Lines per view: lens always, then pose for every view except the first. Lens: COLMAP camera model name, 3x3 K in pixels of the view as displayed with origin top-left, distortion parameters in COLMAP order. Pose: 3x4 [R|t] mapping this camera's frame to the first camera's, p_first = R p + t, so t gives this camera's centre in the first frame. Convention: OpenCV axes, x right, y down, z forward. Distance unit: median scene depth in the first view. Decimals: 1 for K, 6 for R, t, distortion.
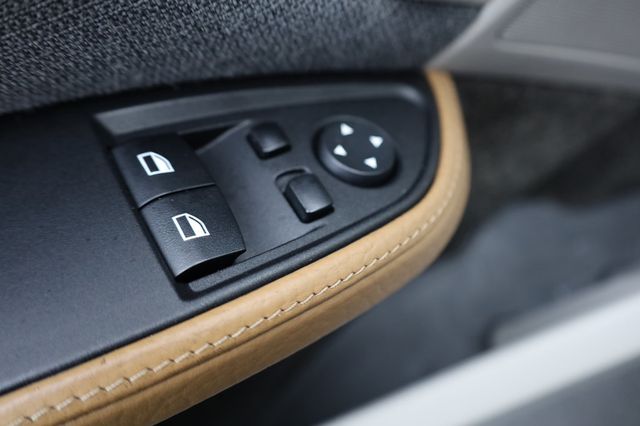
lens RADIAL K [[607.1, 0, 320.0], [0, 607.1, 213.0], [0, 0, 1]] dist [0.006734, 0.000892]
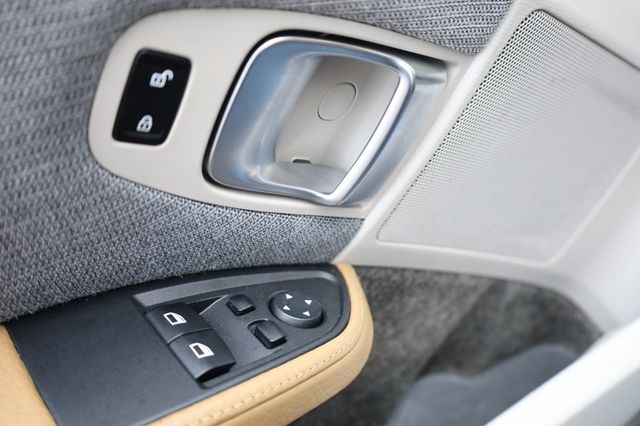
lens RADIAL K [[592.5, 0, 320.0], [0, 592.5, 213.0], [0, 0, 1]] dist [-0.002937, -0.002089]
pose [[0.988160, -0.074845, 0.133930, -0.075009], [0.121523, 0.914688, -0.385458, 0.302041], [-0.093655, 0.397170, 0.912954, -0.561974]]
